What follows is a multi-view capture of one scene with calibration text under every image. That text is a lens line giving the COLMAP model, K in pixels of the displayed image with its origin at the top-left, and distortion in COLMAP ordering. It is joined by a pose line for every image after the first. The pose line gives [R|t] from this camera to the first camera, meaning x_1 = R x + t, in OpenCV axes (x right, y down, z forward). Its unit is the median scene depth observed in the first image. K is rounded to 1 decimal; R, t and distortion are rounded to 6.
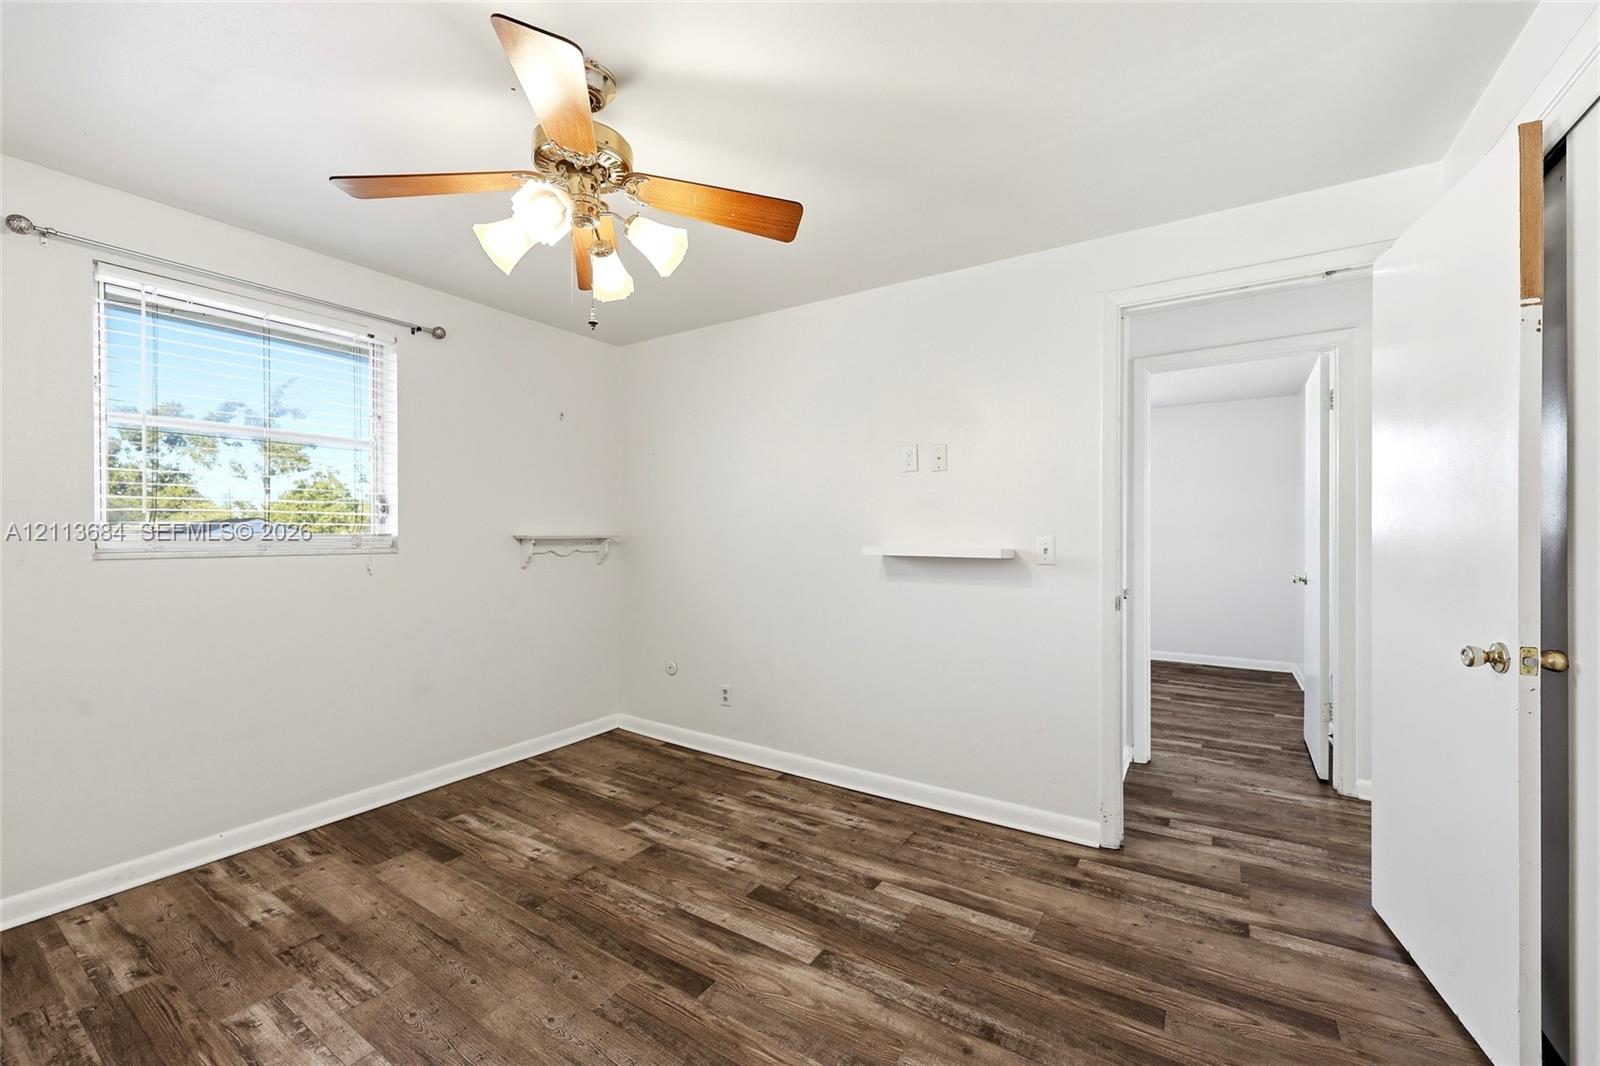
lens RADIAL K [[648.7, 0, 792.3], [0, 648.7, 540.7], [0, 0, 1]] dist [0.001947, 0.000002]
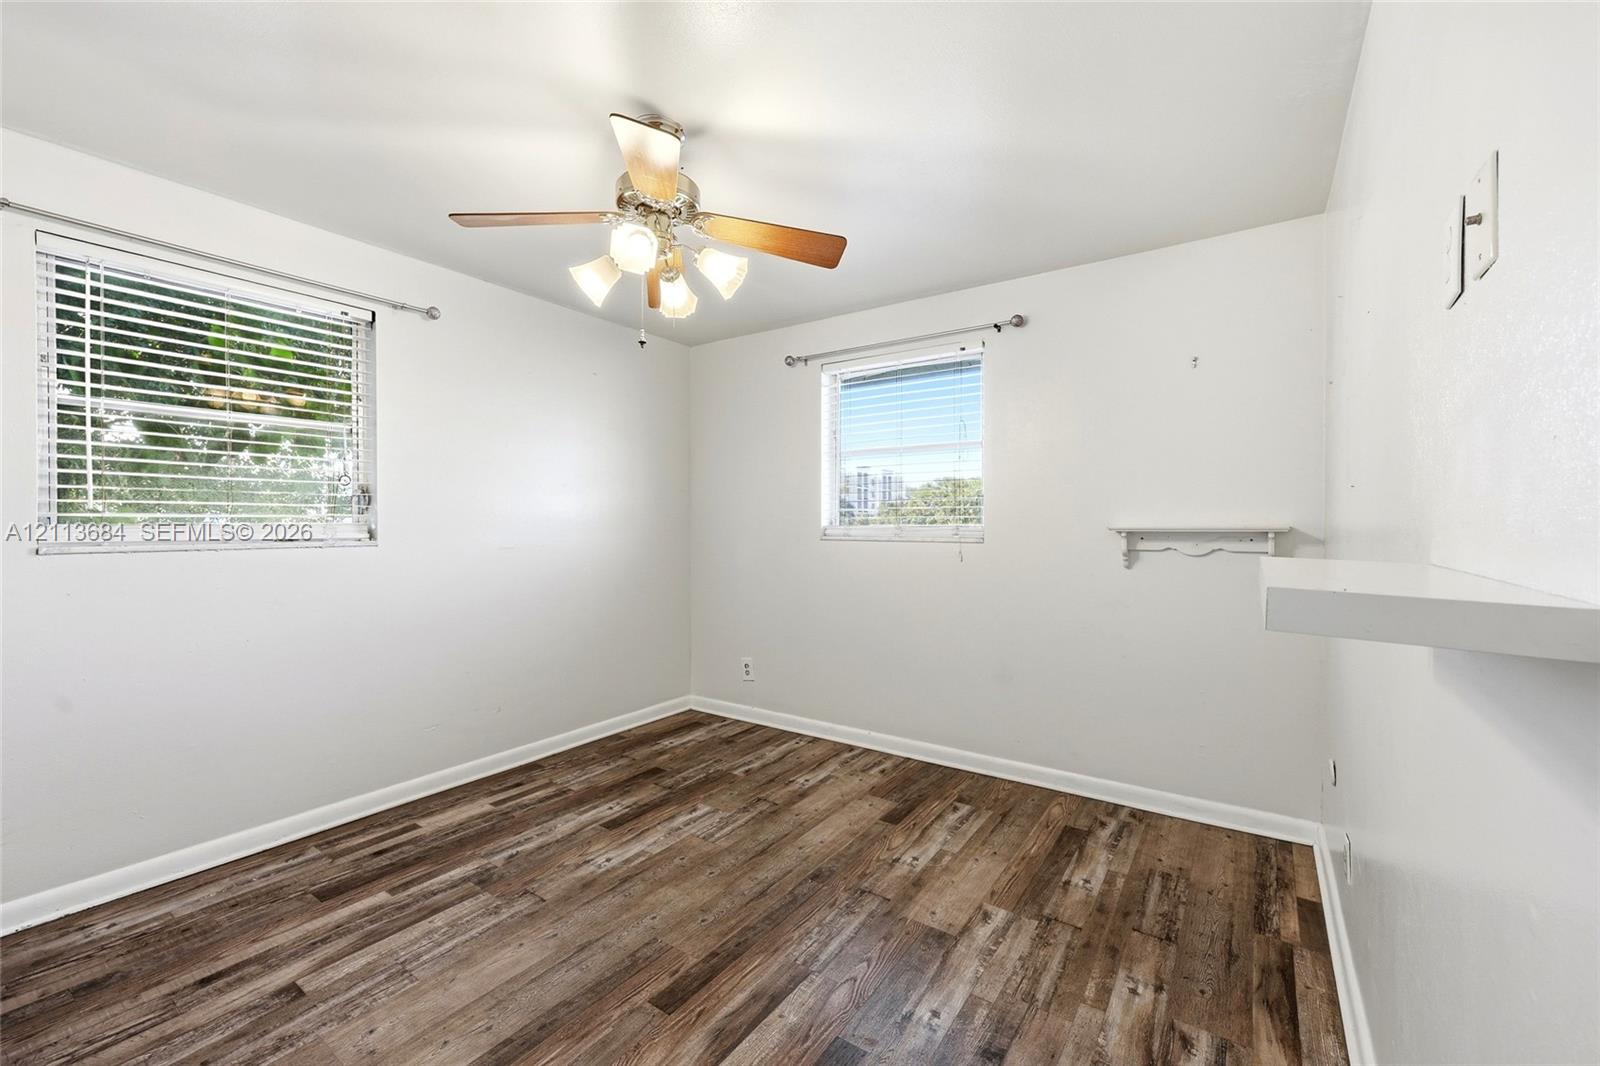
lens RADIAL K [[648.7, 0, 792.4], [0, 648.7, 529.2], [0, 0, 1]] dist [0.001947, 0.000002]
pose [[-0.029165, 0.006344, -0.999554, 0.535899], [-0.013492, 0.999886, 0.006740, -0.006720], [0.999484, 0.013683, -0.029076, 0.816447]]
